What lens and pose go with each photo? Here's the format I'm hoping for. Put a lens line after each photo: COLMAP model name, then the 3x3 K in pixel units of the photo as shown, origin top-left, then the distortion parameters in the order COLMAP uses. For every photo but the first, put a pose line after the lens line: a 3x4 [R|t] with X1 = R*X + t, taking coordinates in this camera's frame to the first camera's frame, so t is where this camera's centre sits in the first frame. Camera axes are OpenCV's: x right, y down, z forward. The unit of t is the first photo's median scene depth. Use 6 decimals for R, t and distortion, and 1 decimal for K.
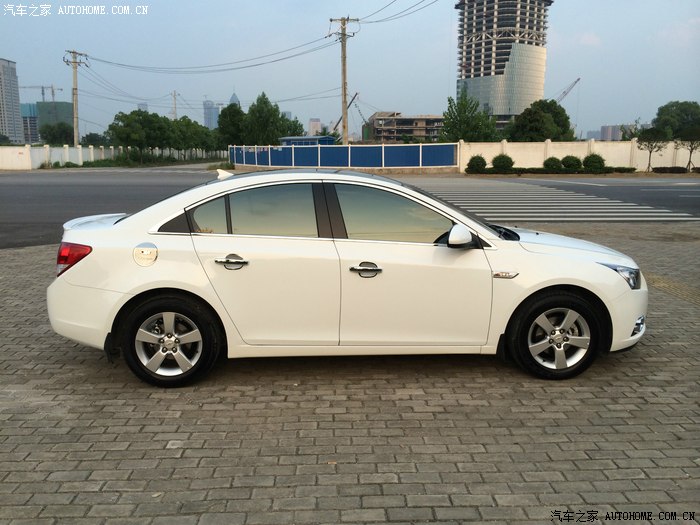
lens RADIAL K [[601.3, 0, 355.8], [0, 601.3, 267.9], [0, 0, 1]] dist [0.076835, -0.113436]
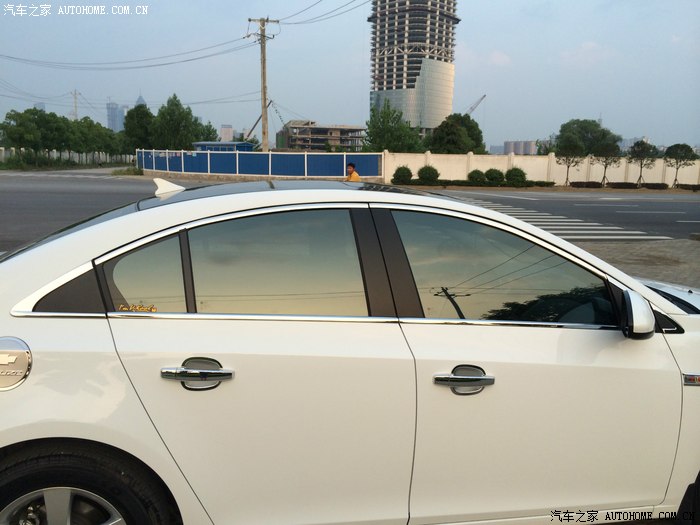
lens RADIAL K [[601.3, 0, 355.8], [0, 601.3, 267.9], [0, 0, 1]] dist [0.076835, -0.113436]
pose [[0.989834, -0.002521, 0.142205, -0.013059], [0.004572, 0.999890, -0.014101, -0.007579], [-0.142154, 0.014608, 0.989737, 0.044364]]
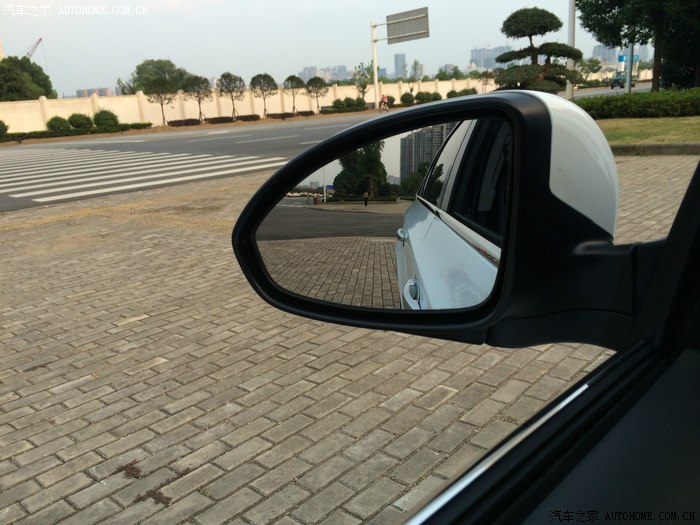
lens RADIAL K [[604.1, 0, 350.0], [0, 604.1, 262.5], [0, 0, 1]] dist [0.071988, -0.111423]
pose [[0.708003, -0.230993, 0.667364, 0.005674], [0.199940, 0.971894, 0.124283, -0.011758], [-0.677316, 0.045440, 0.734288, 0.117915]]
